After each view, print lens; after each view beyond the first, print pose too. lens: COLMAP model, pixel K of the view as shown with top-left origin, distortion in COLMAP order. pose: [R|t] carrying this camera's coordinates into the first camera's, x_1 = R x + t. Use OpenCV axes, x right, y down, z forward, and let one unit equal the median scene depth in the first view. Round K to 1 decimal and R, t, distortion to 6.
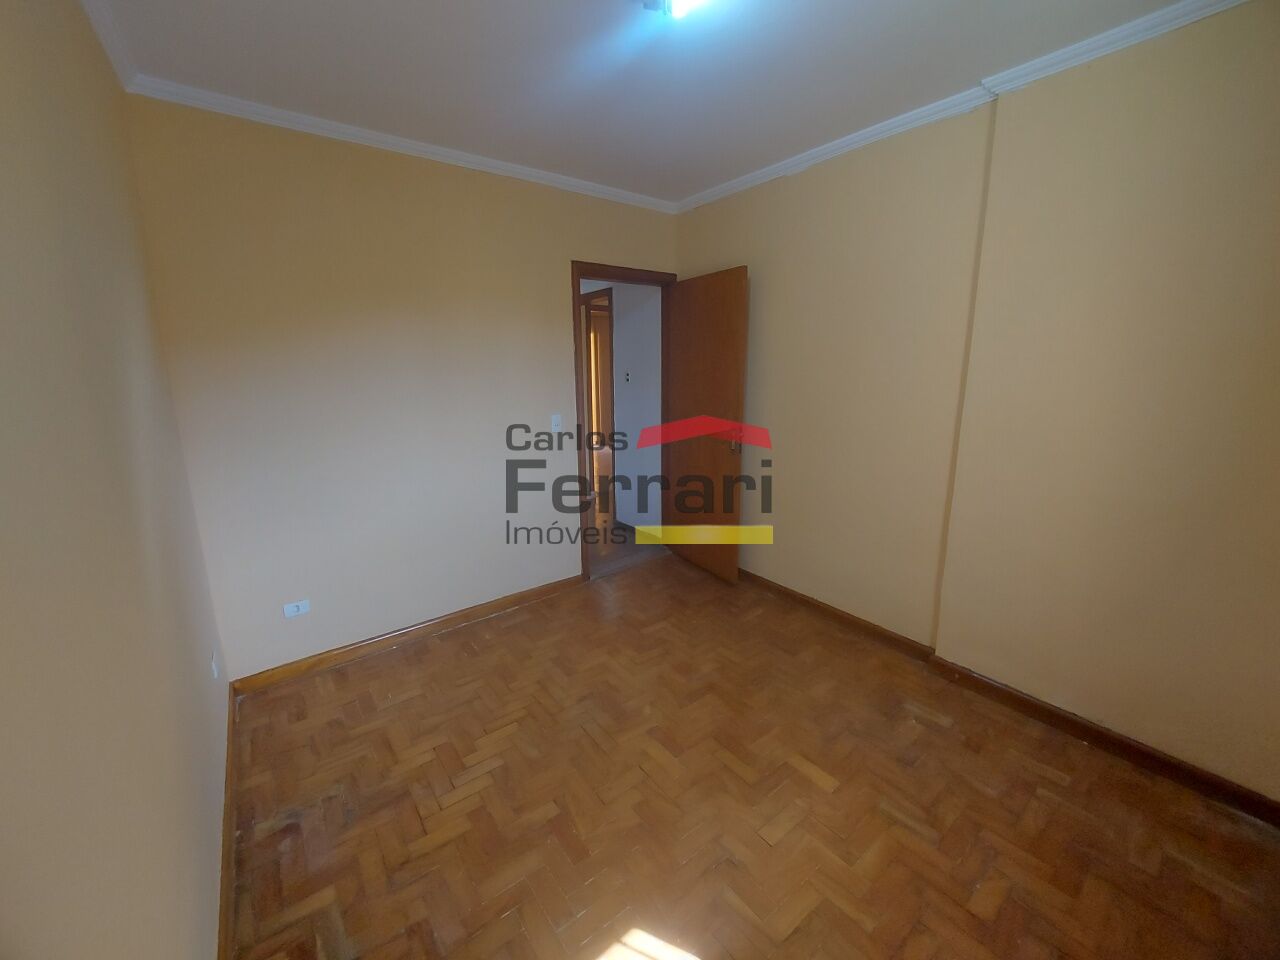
lens RADIAL K [[508.5, 0, 638.8], [0, 508.5, 484.8], [0, 0, 1]] dist [-0.026367, 0.002048]
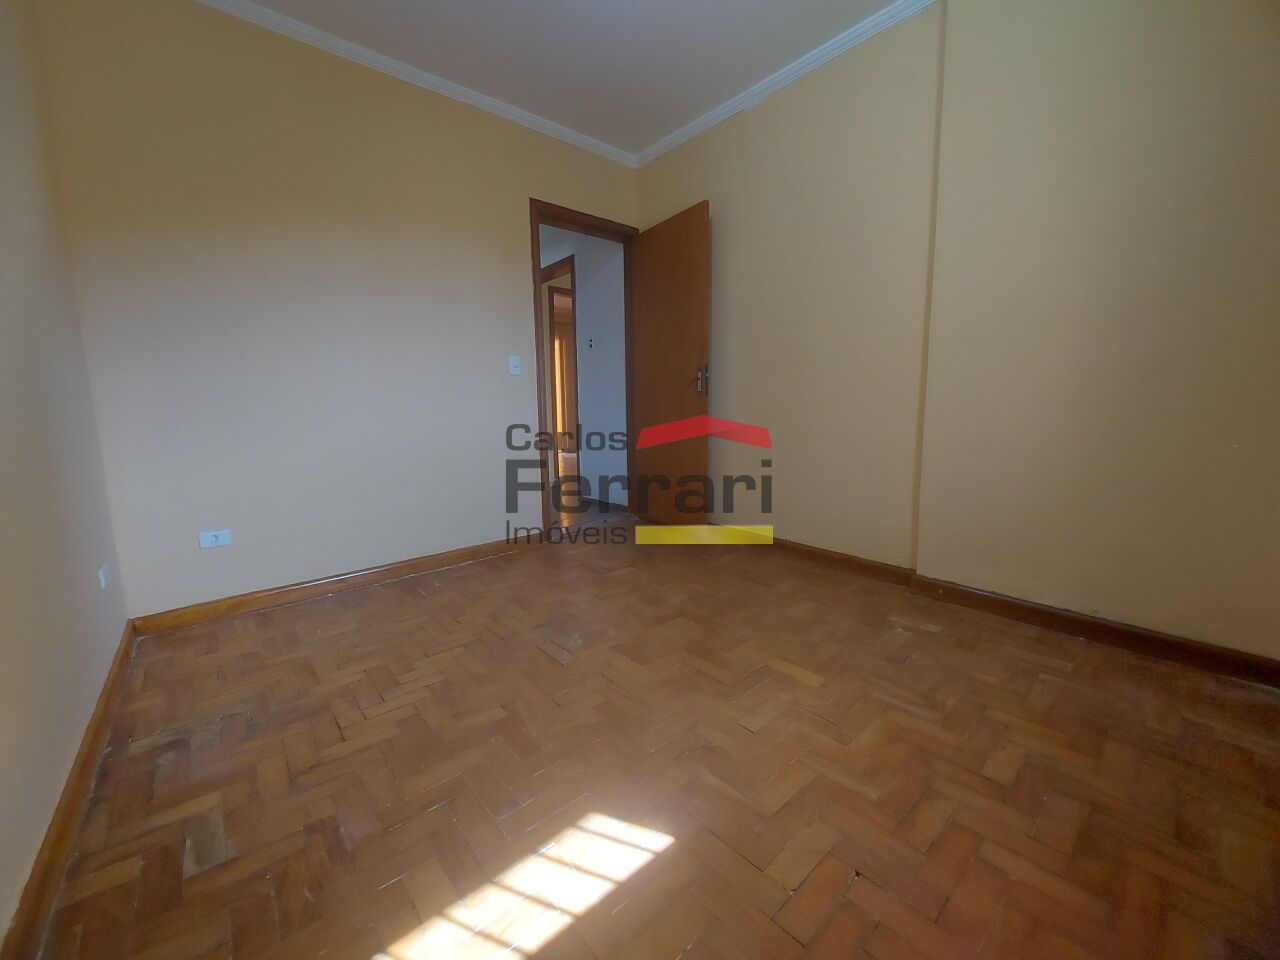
lens RADIAL K [[508.5, 0, 636.1], [0, 508.5, 476.7], [0, 0, 1]] dist [-0.026367, 0.002048]
pose [[0.998281, -0.012965, 0.057156, 0.012410], [0.016735, 0.997680, -0.065986, 0.225549], [-0.056168, 0.066829, 0.996182, 0.079294]]
